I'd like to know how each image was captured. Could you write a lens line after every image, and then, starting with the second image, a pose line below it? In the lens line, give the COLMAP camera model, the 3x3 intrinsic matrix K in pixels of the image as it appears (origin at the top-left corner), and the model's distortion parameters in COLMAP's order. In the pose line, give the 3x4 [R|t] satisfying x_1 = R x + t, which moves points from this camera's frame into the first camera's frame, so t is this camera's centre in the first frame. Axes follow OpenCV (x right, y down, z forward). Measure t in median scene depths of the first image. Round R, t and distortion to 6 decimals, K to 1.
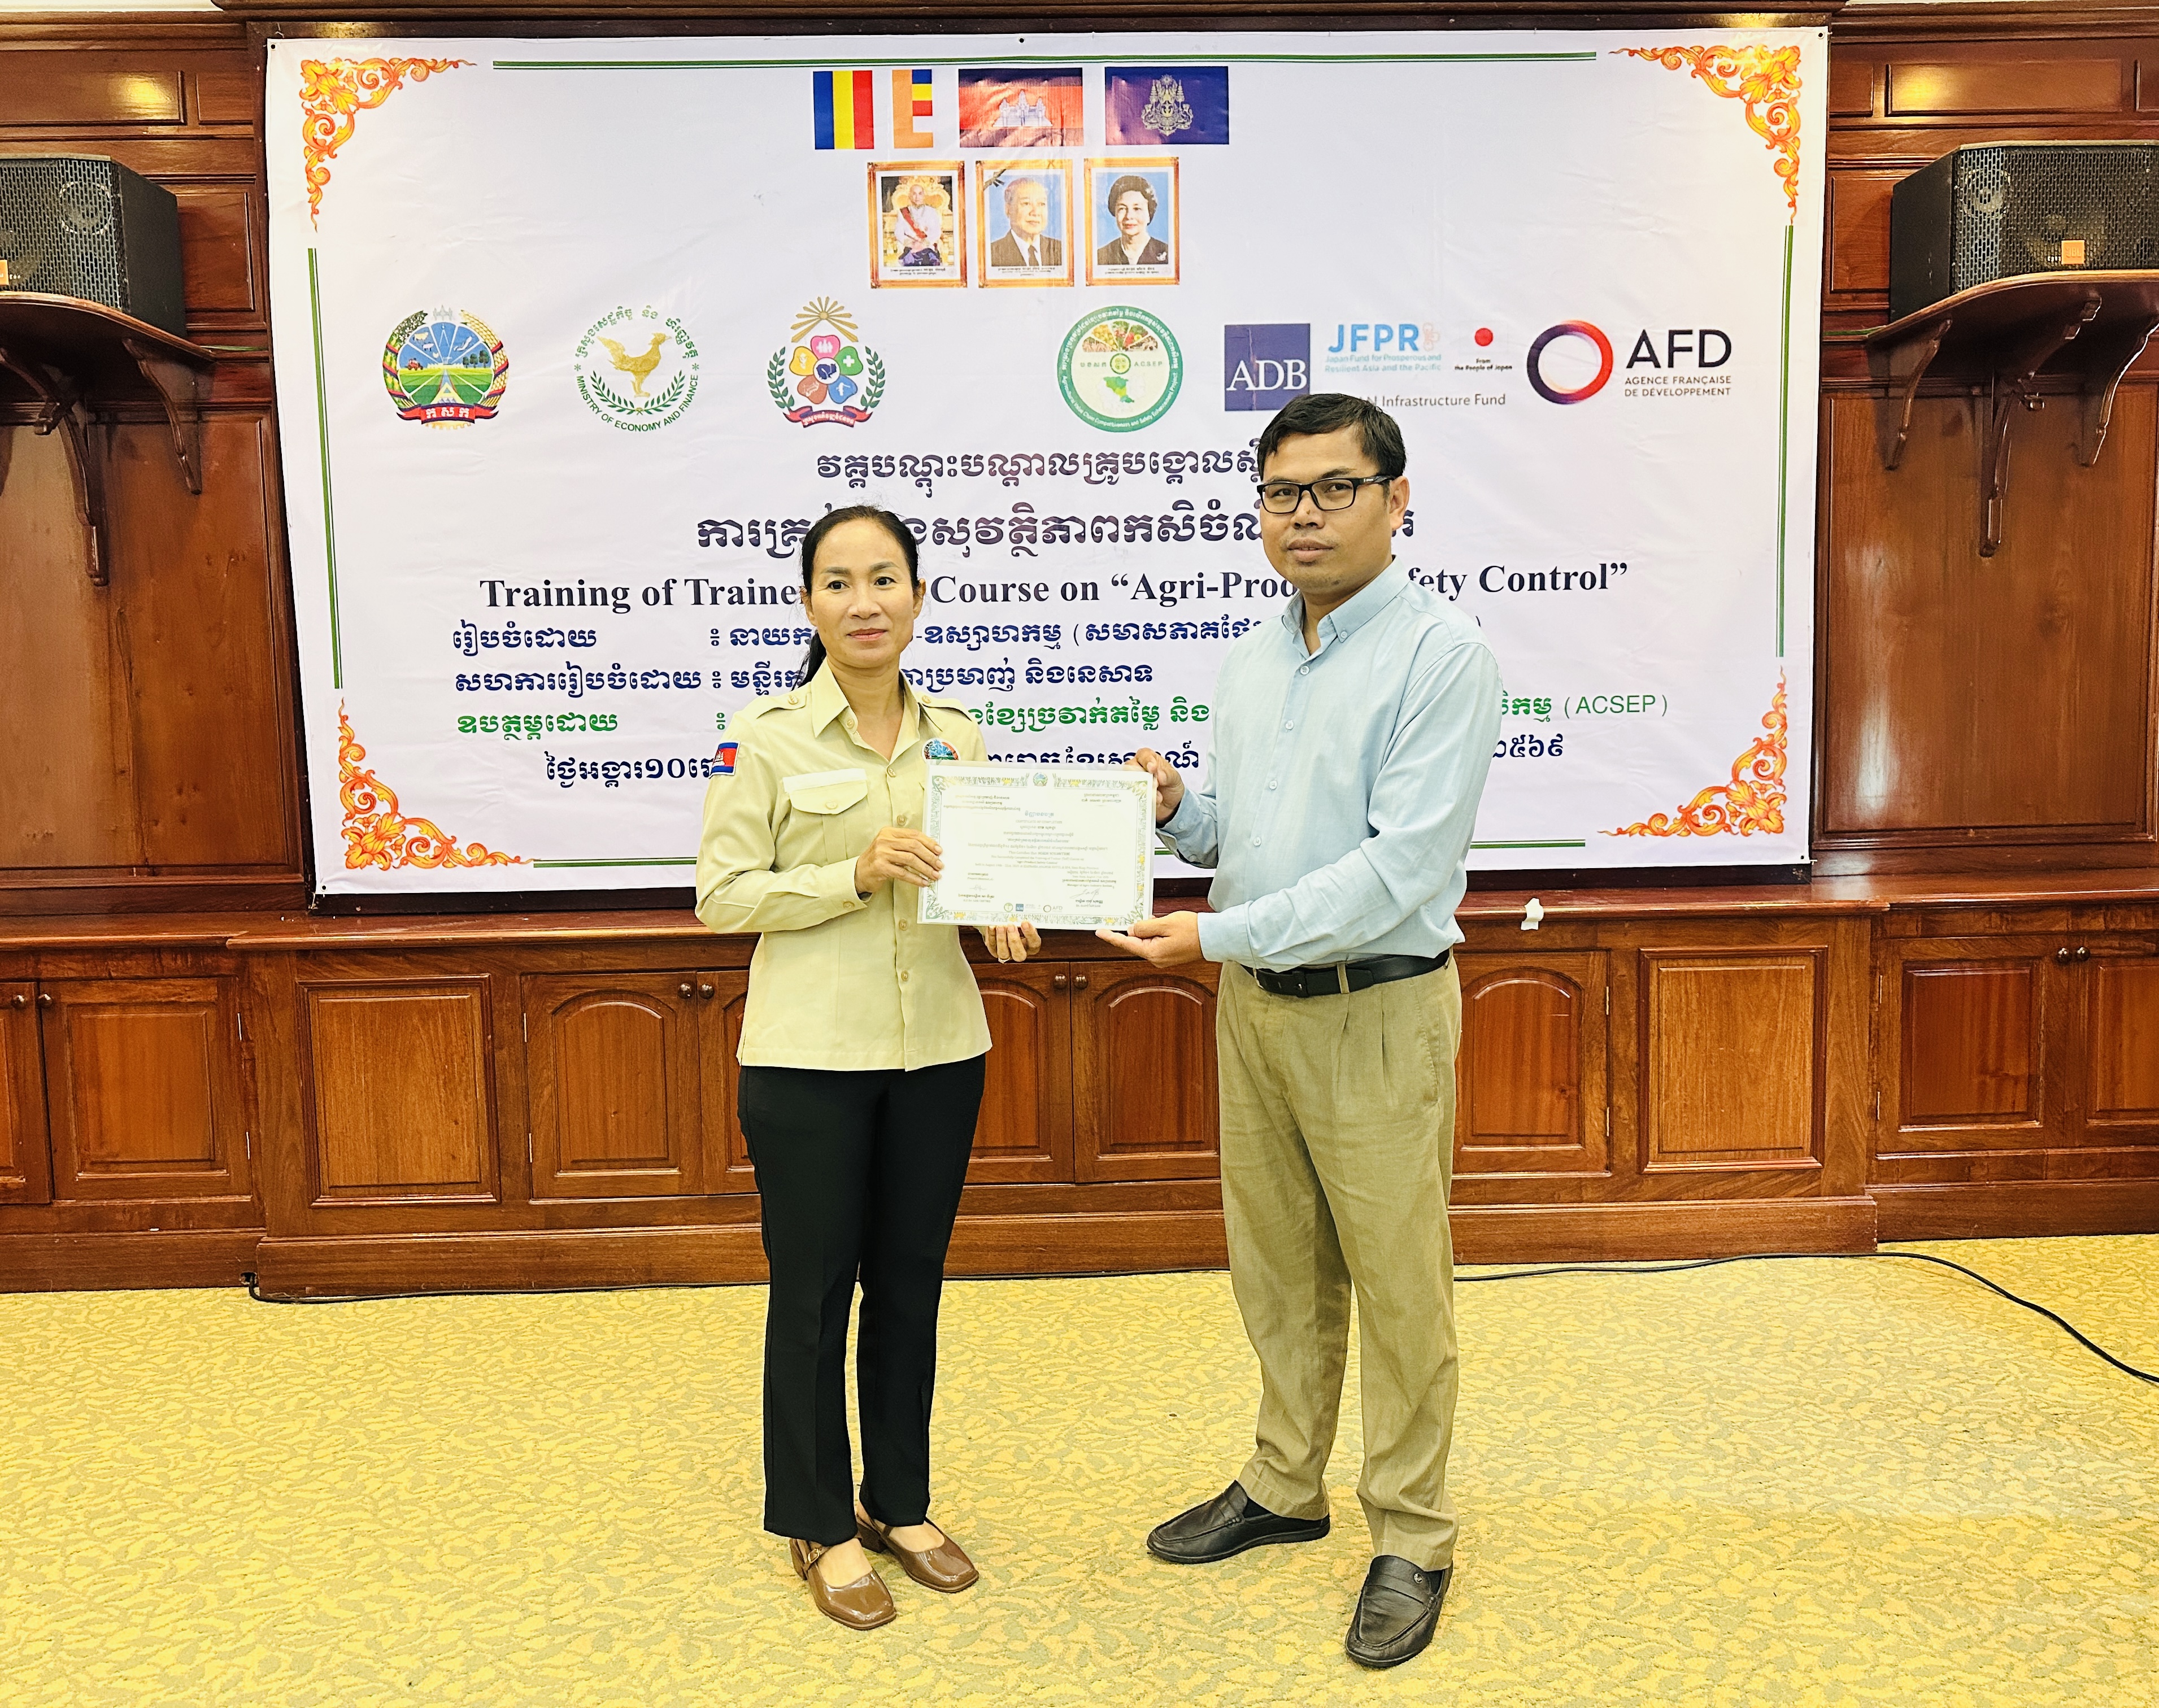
lens RADIAL K [[1592.0, 0, 1083.6], [0, 1592.0, 856.4], [0, 0, 1]] dist [0.047072, -0.064533]
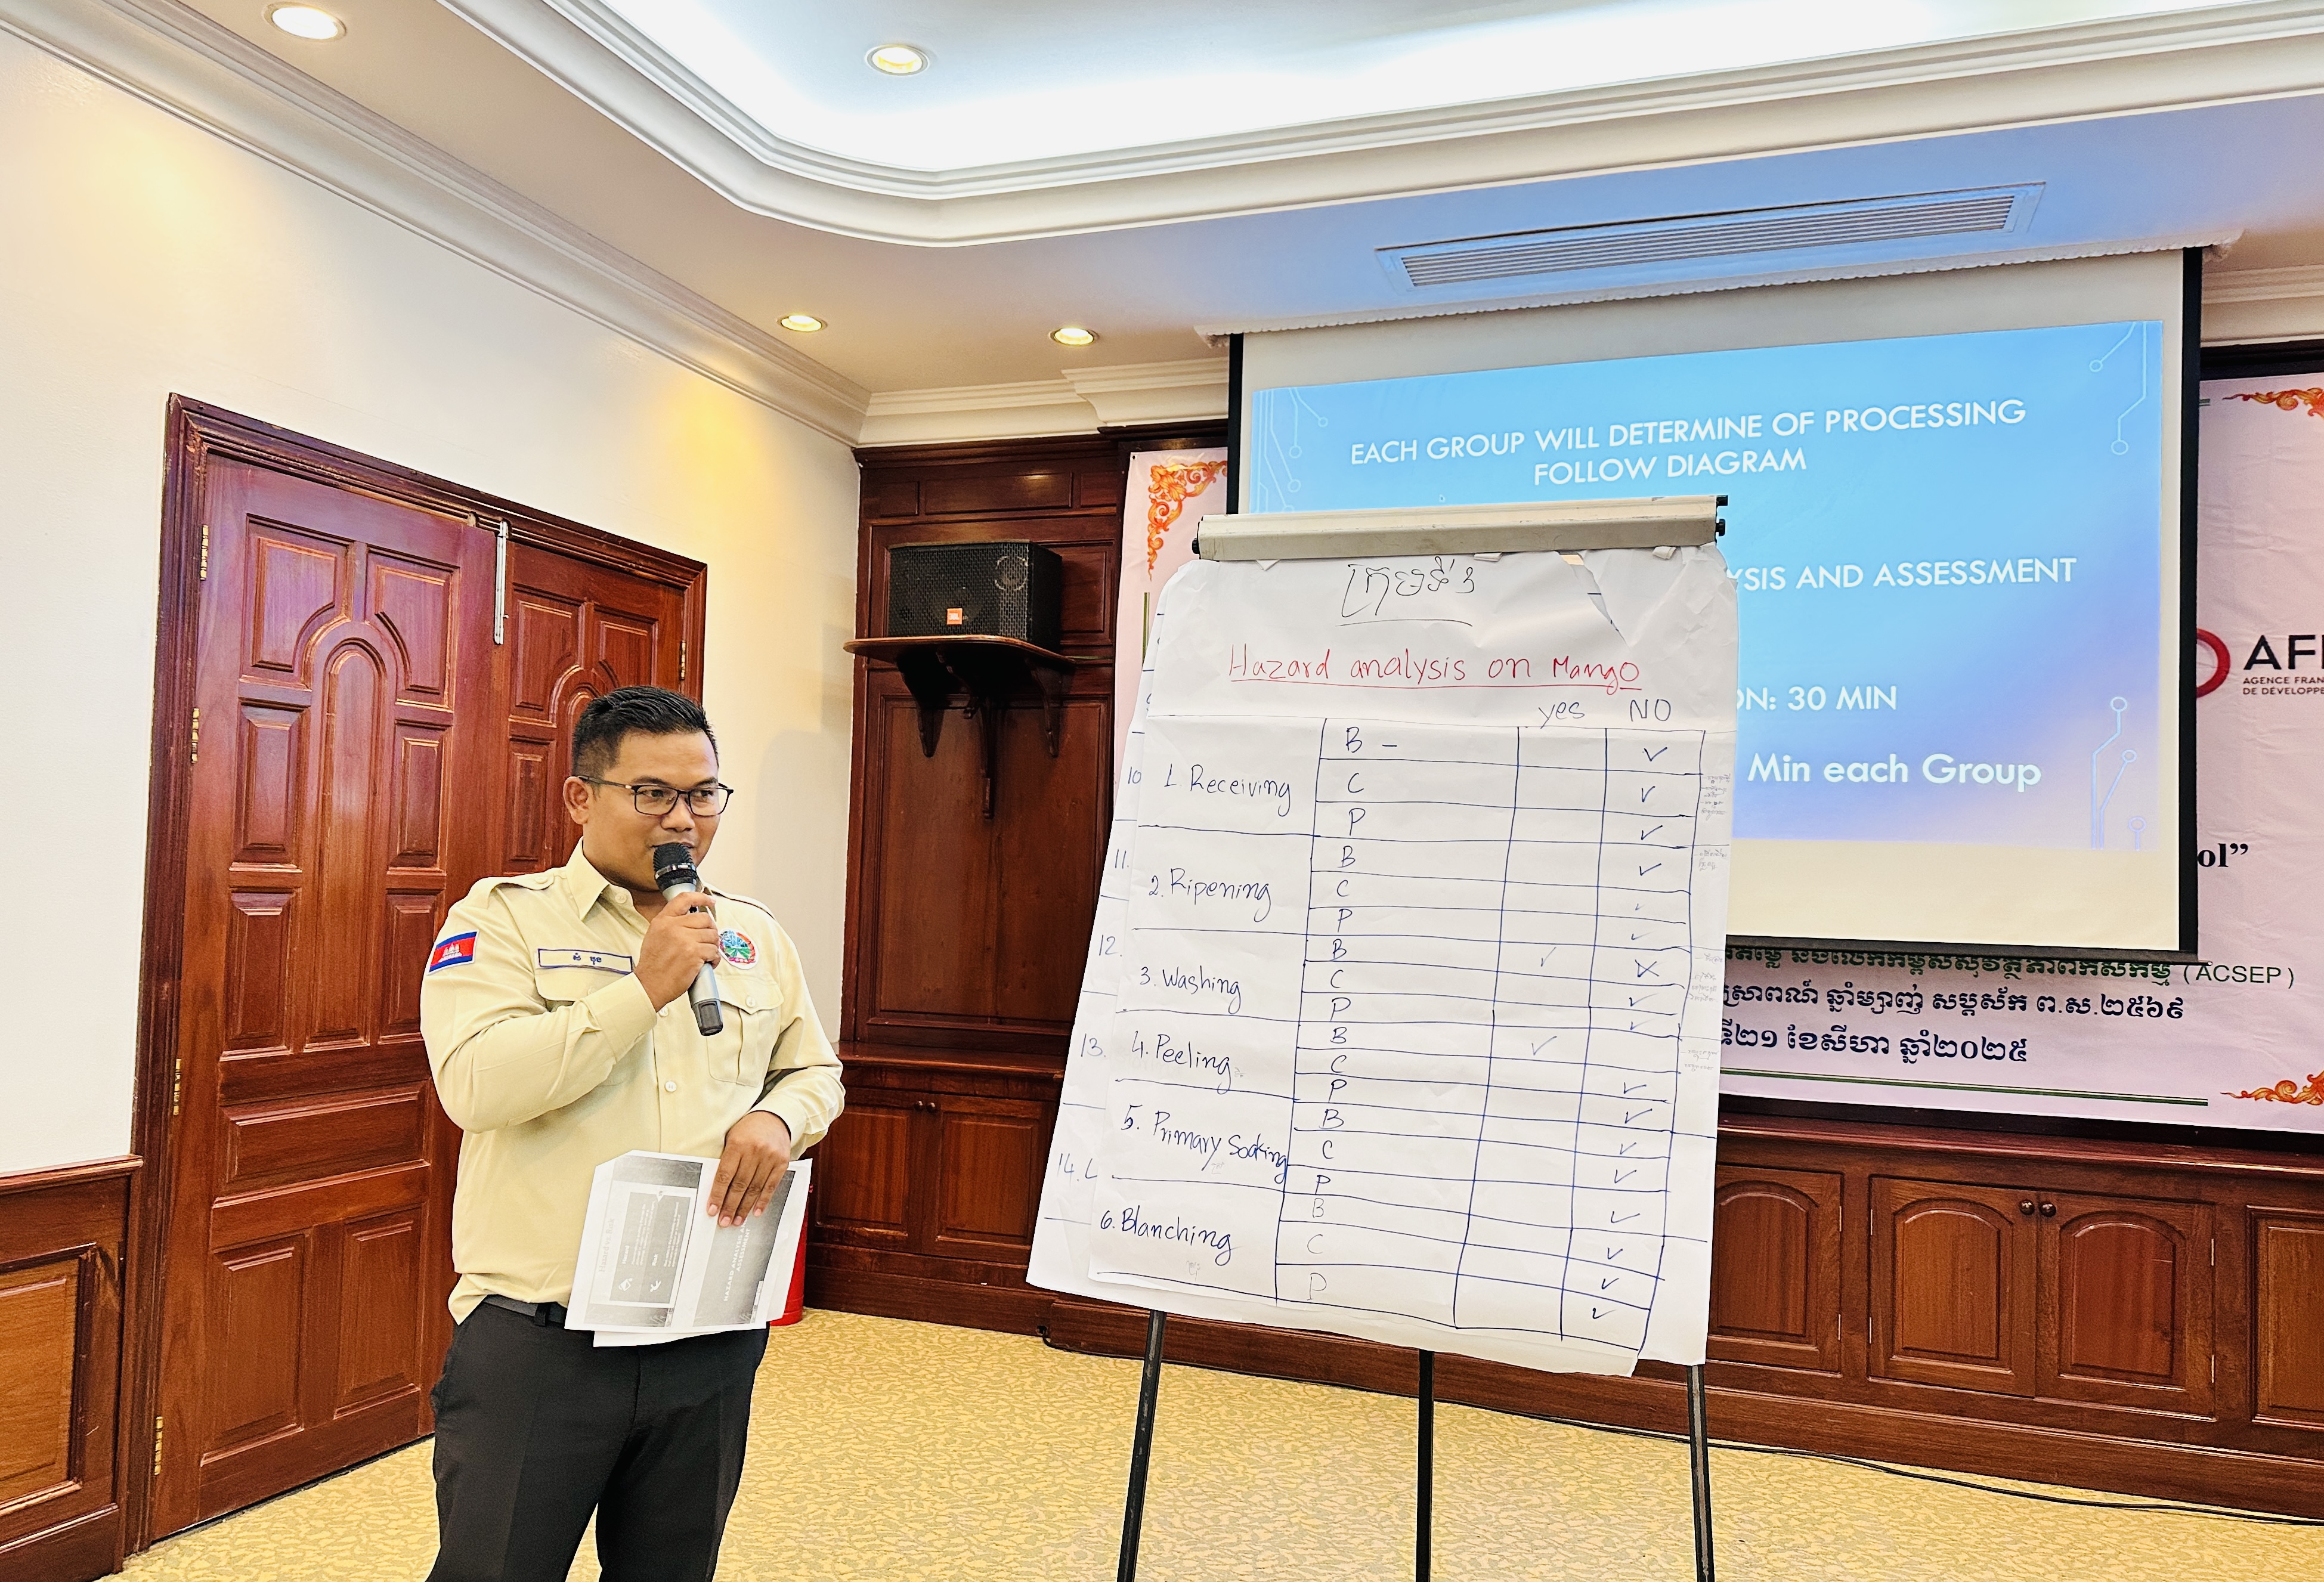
lens RADIAL K [[1652.8, 0, 1137.3], [0, 1652.8, 810.2], [0, 0, 1]] dist [0.051548, -0.071542]
pose [[0.925500, 0.030416, -0.377524, 0.071056], [-0.082693, 0.988950, -0.123043, -0.005510], [0.369610, 0.145095, 0.917789, -0.320690]]
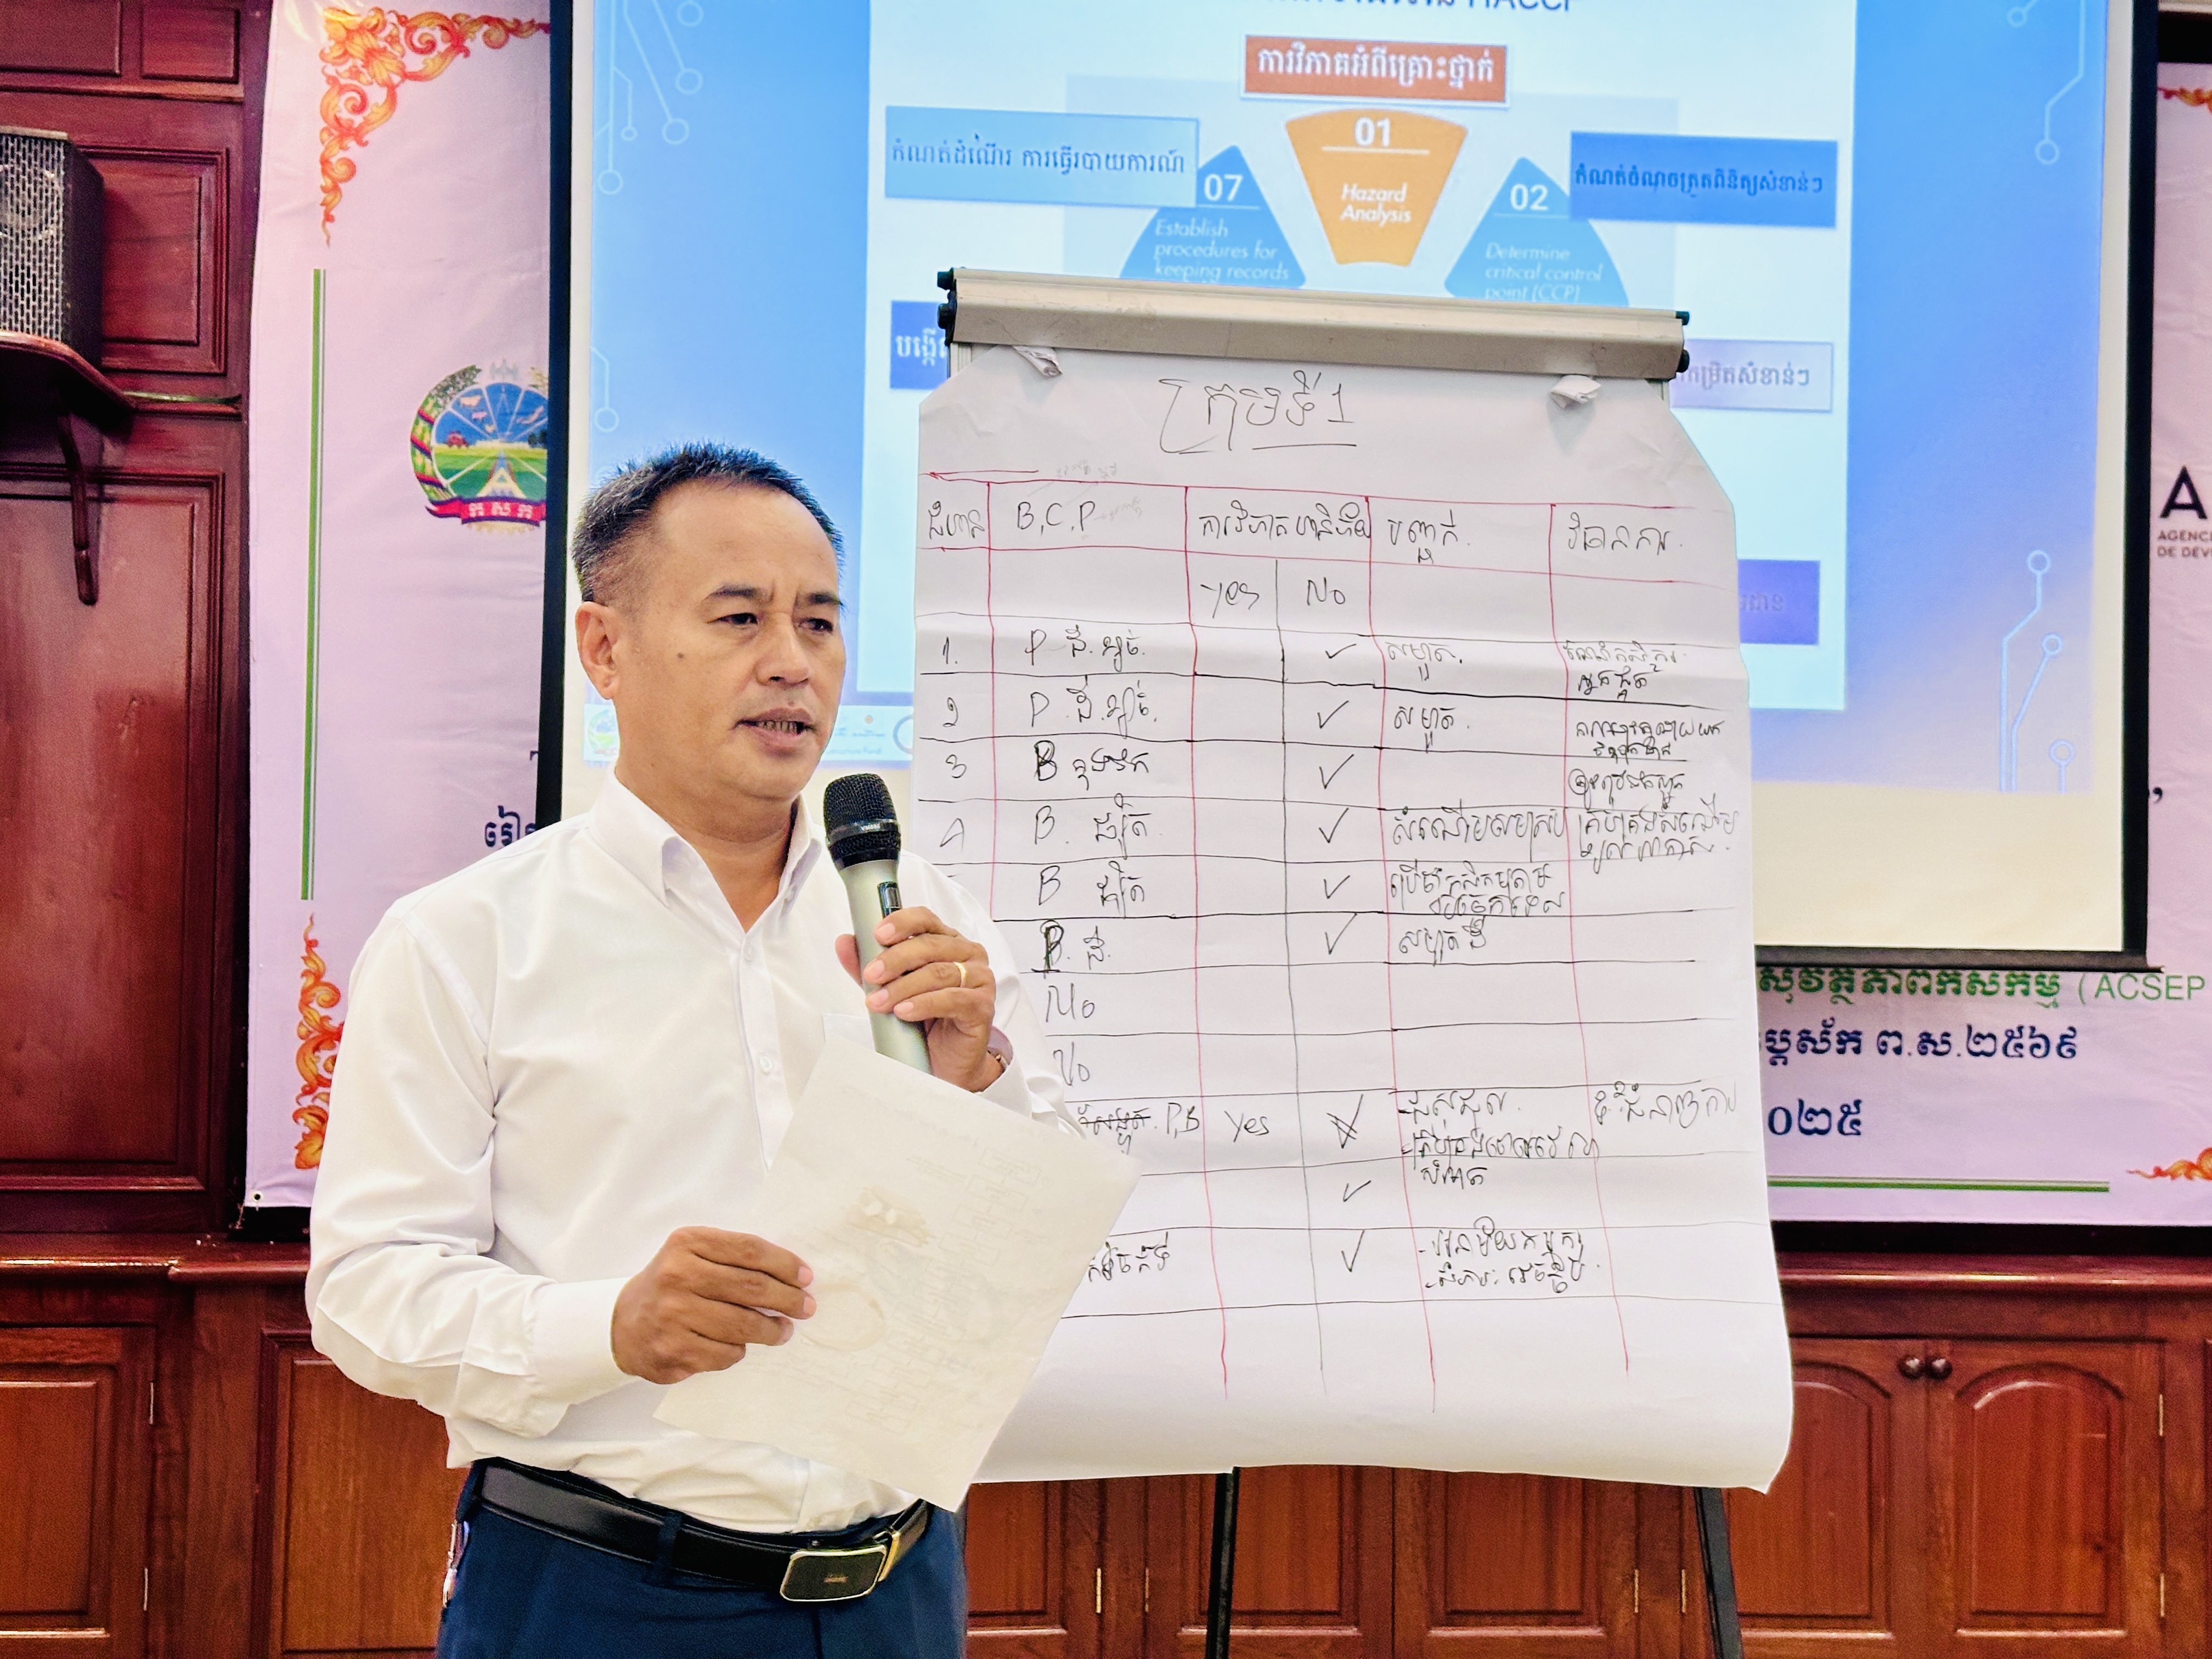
lens RADIAL K [[3143.3, 0, 1092.0], [0, 3143.3, 854.0], [0, 0, 1]] dist [0.114359, 0.000000]
pose [[0.996375, 0.036679, 0.076762, -0.241994], [-0.026678, 0.991484, -0.127468, 0.037539], [-0.080784, 0.124958, 0.988868, -0.350158]]
